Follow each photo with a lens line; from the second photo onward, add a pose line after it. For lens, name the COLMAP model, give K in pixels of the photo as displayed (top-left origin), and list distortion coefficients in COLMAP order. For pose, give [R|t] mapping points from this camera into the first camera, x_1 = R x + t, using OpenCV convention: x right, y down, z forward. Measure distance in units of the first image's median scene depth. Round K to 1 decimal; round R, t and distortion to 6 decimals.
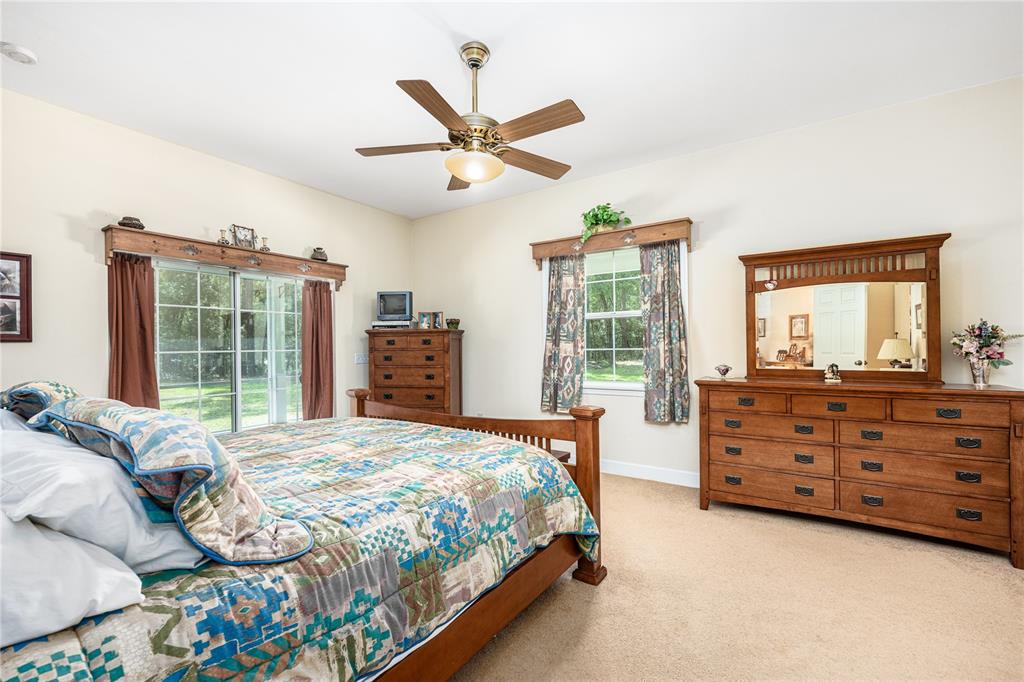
lens RADIAL K [[415.4, 0, 510.7], [0, 415.4, 342.5], [0, 0, 1]] dist [0.000248, -0.000282]
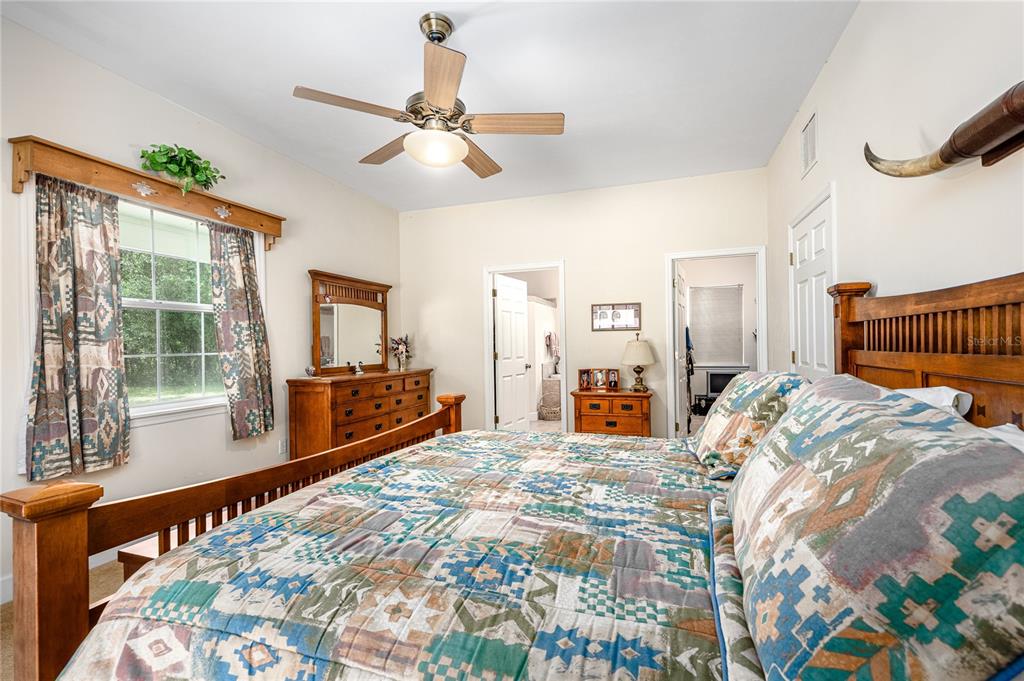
lens RADIAL K [[415.4, 0, 515.7], [0, 415.4, 344.2], [0, 0, 1]] dist [0.000248, -0.000282]
pose [[-0.217507, 0.013527, 0.975965, -0.599372], [0.005631, 0.999905, -0.012604, 0.010619], [-0.976043, 0.002754, -0.217562, 0.629700]]
